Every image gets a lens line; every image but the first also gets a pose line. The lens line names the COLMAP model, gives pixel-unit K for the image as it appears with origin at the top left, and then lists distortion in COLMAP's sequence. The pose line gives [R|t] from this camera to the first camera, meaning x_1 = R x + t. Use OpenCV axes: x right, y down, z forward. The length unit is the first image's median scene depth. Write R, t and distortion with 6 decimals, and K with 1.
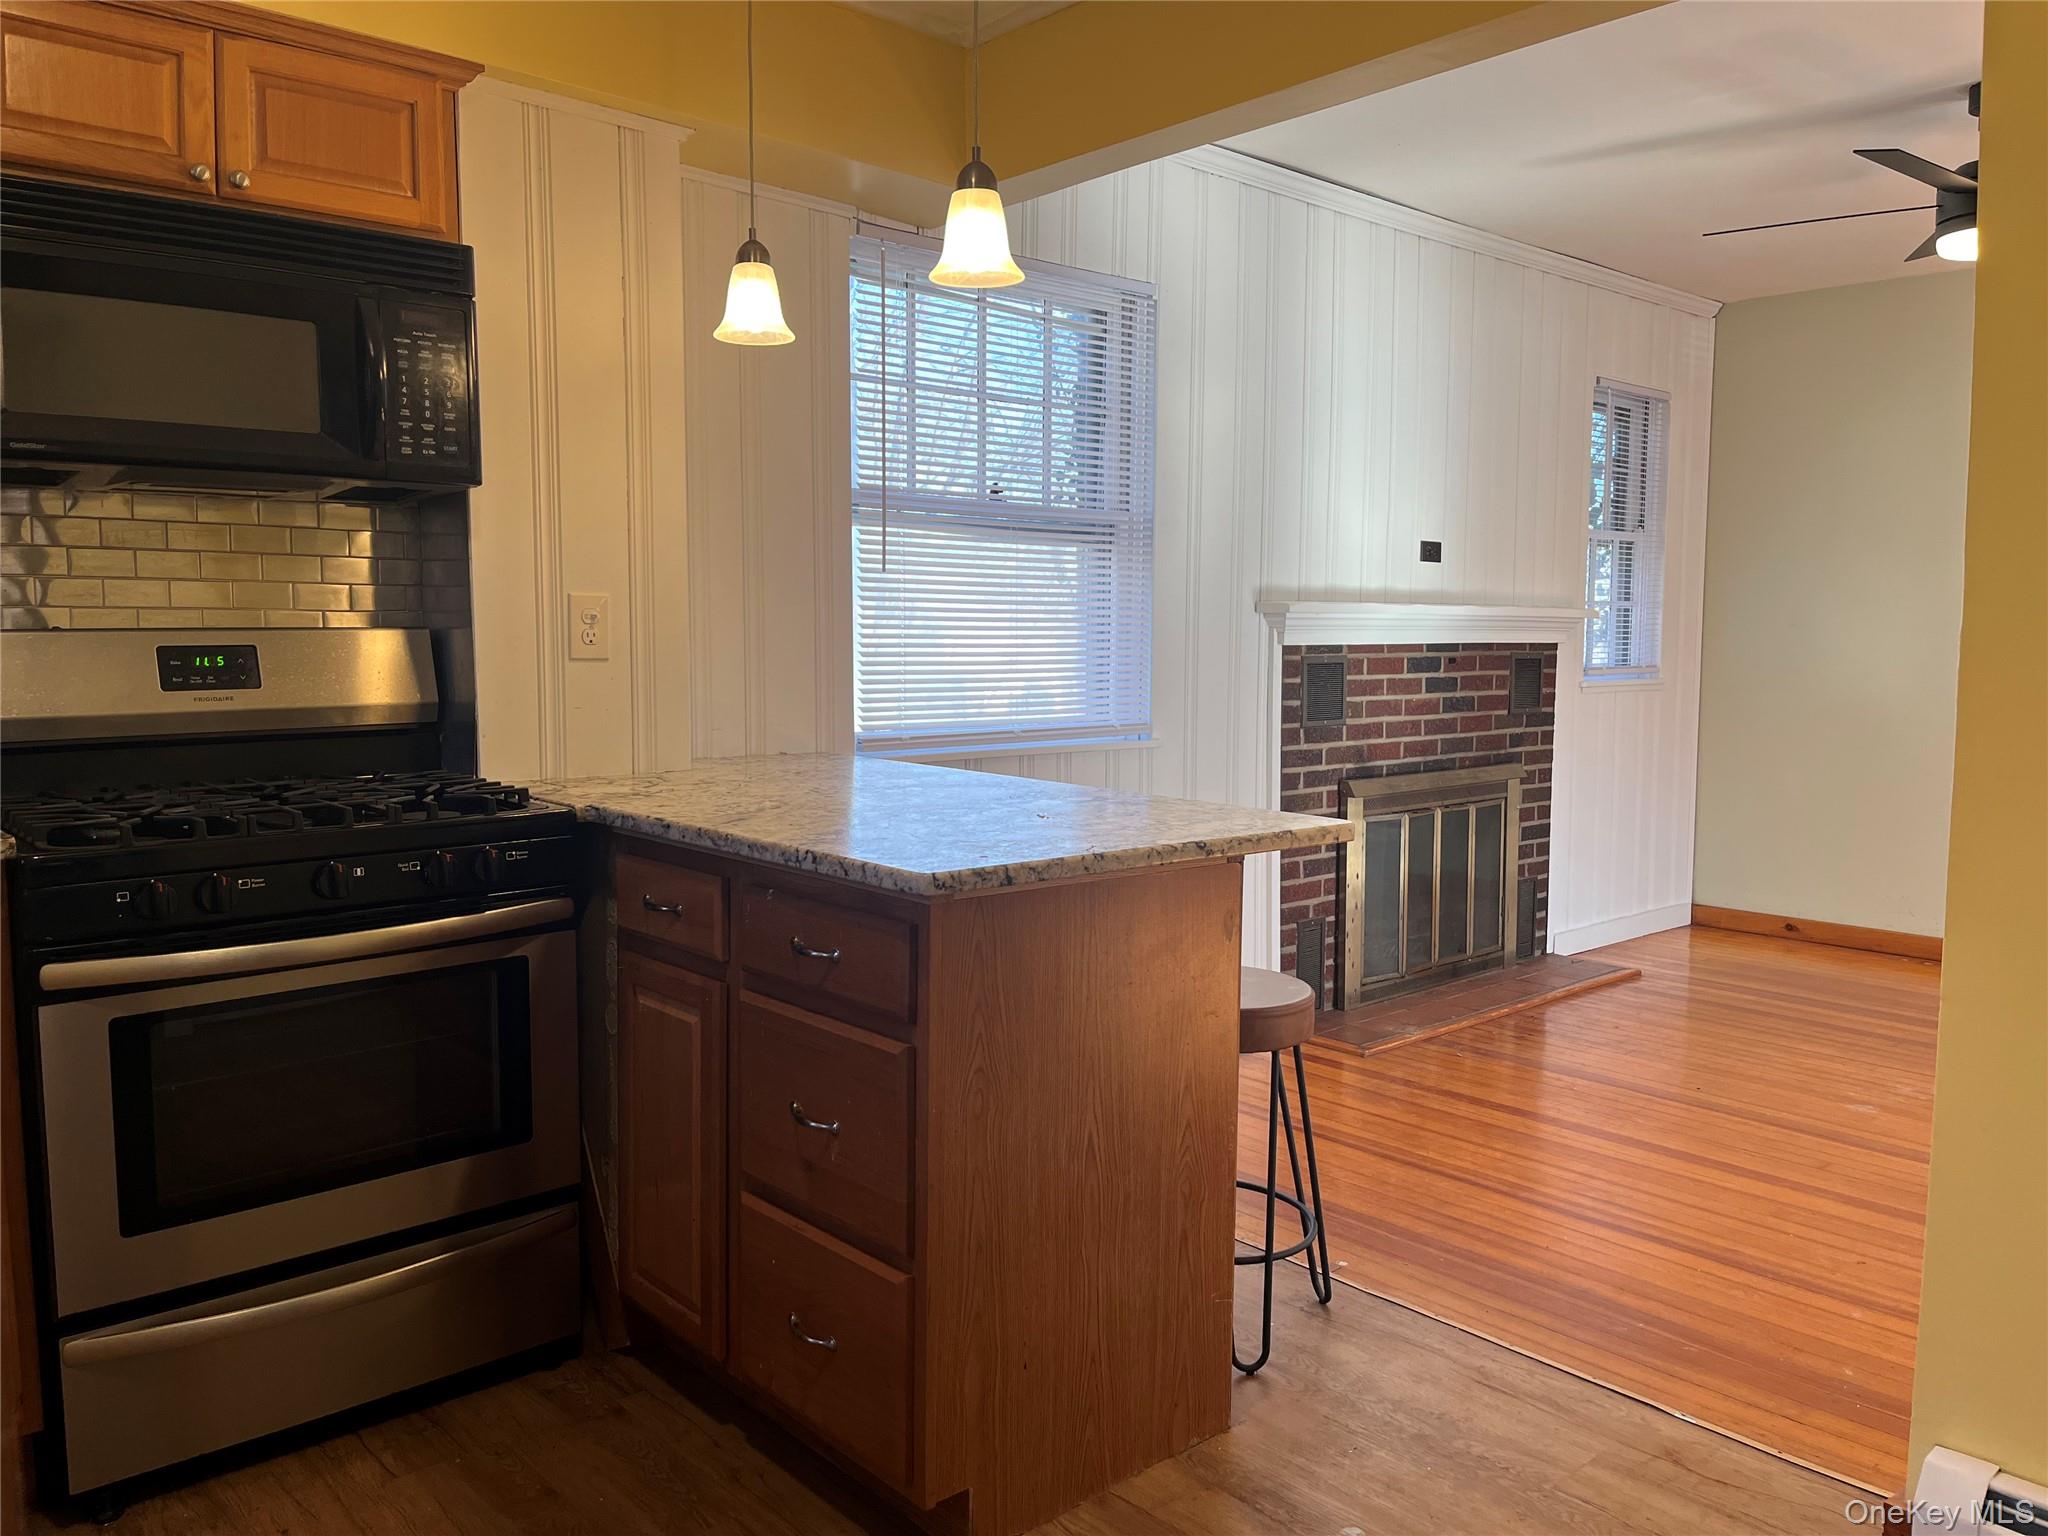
lens RADIAL K [[1558.9, 0, 1024.3], [0, 1558.9, 767.5], [0, 0, 1]] dist [0.035309, -0.000063]
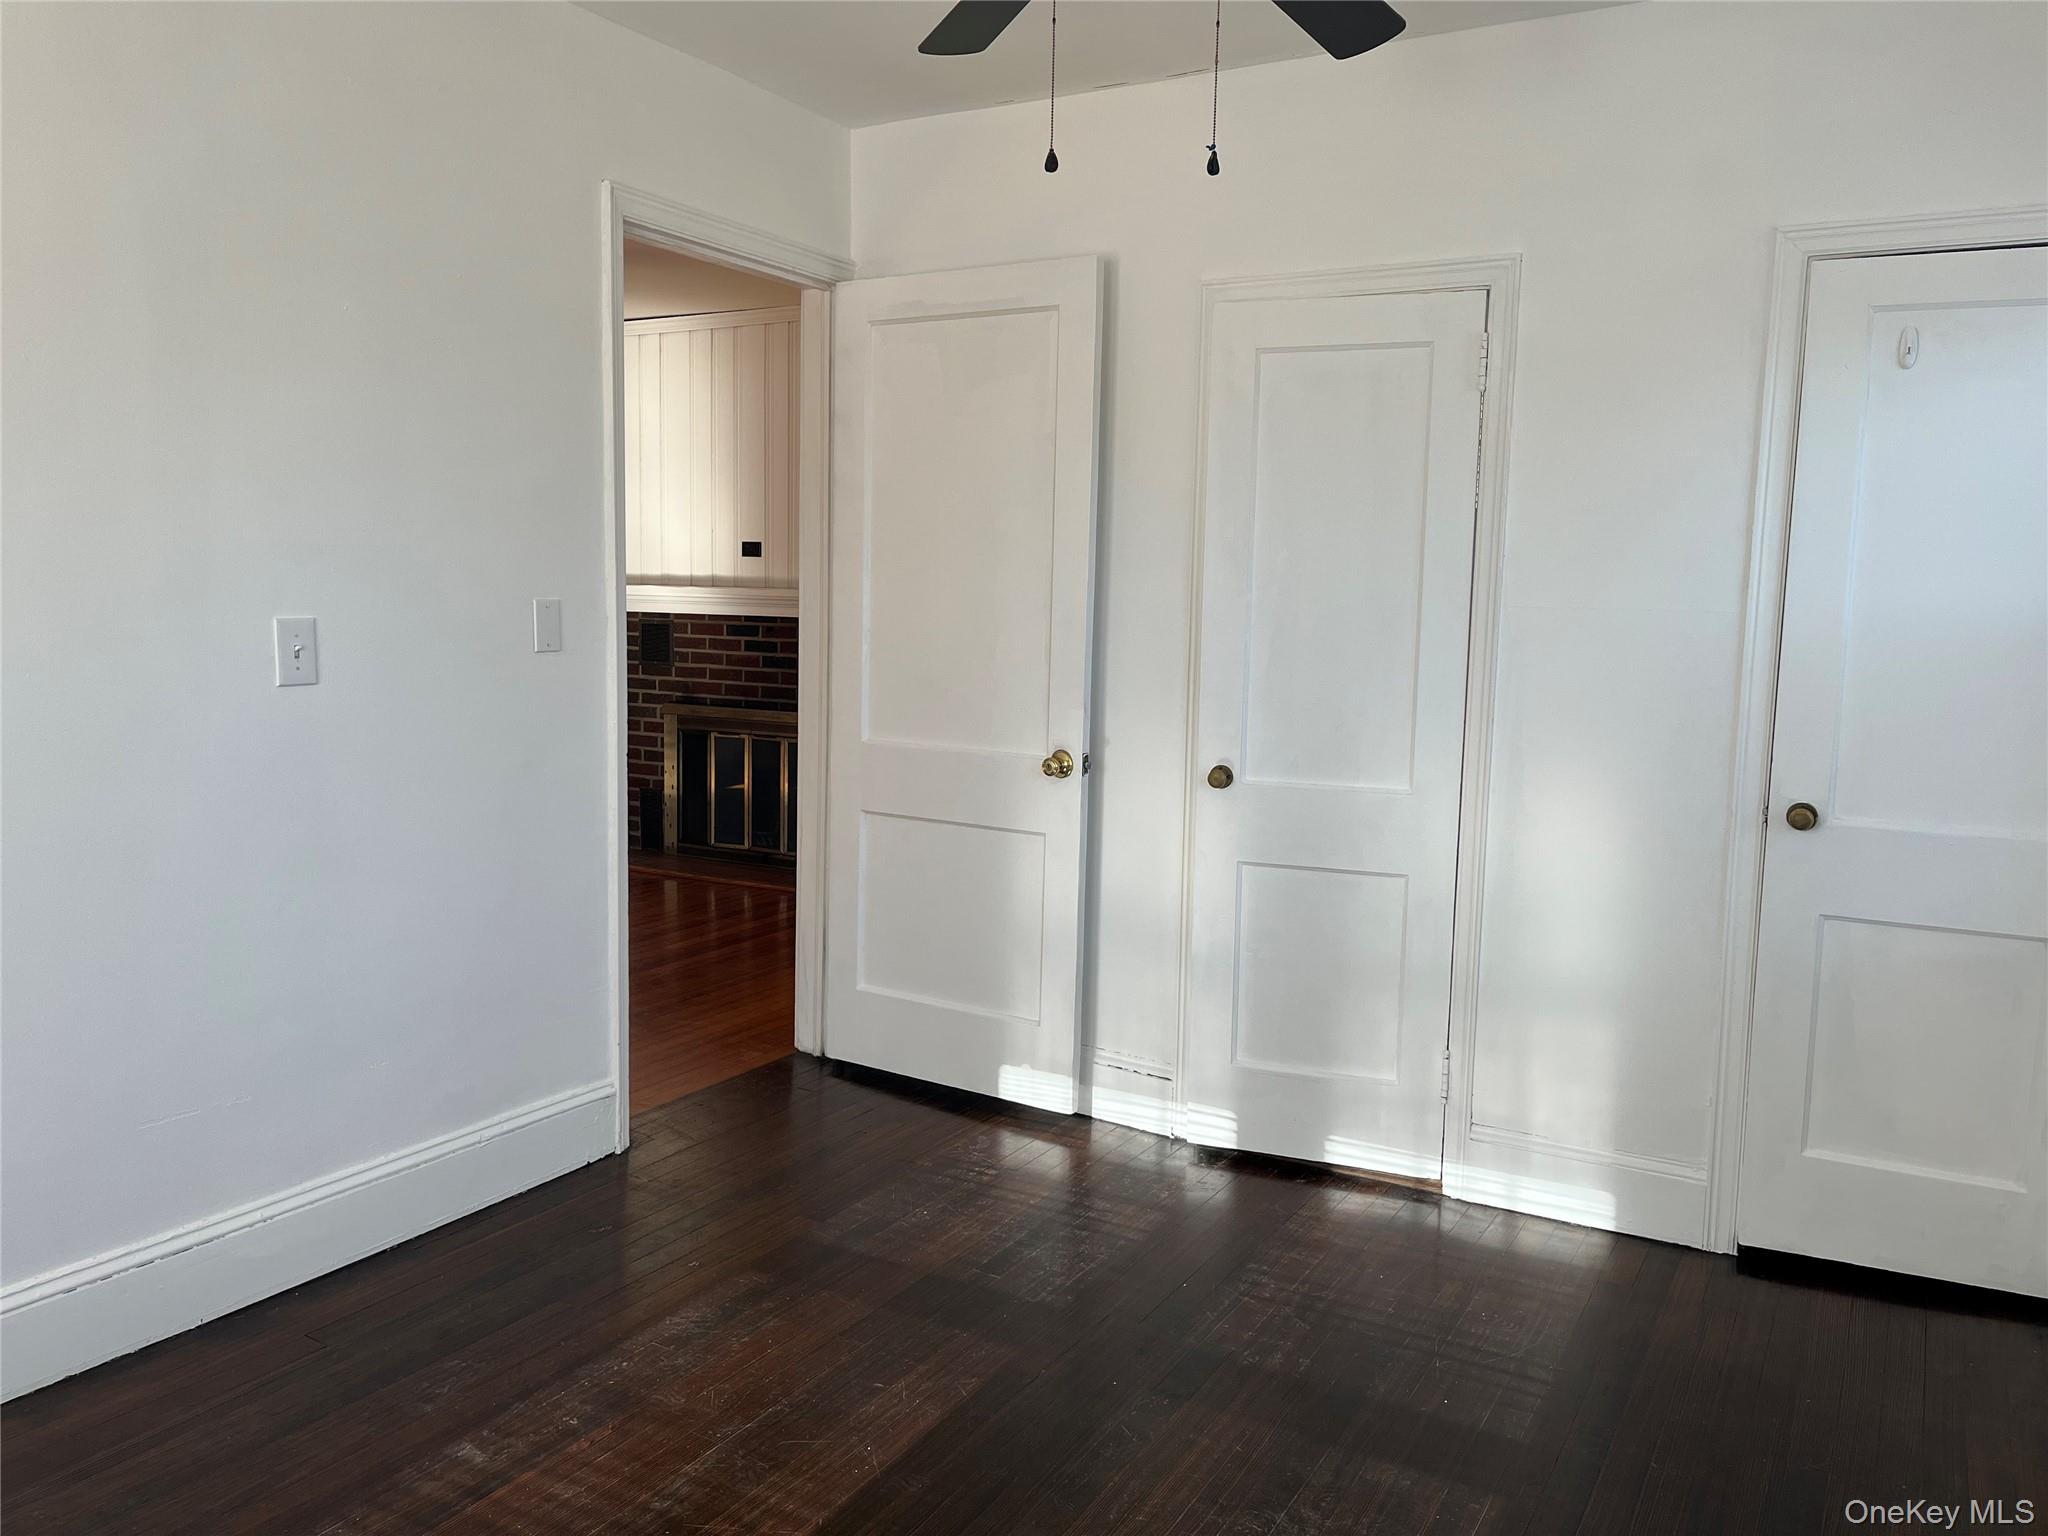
lens RADIAL K [[1558.9, 0, 1024.9], [0, 1558.9, 766.0], [0, 0, 1]] dist [0.035309, -0.000063]
pose [[0.314915, 0.114689, -0.942165, 1.714664], [-0.102019, 0.991011, 0.086535, -0.095269], [0.943621, 0.068868, 0.323785, 0.820503]]
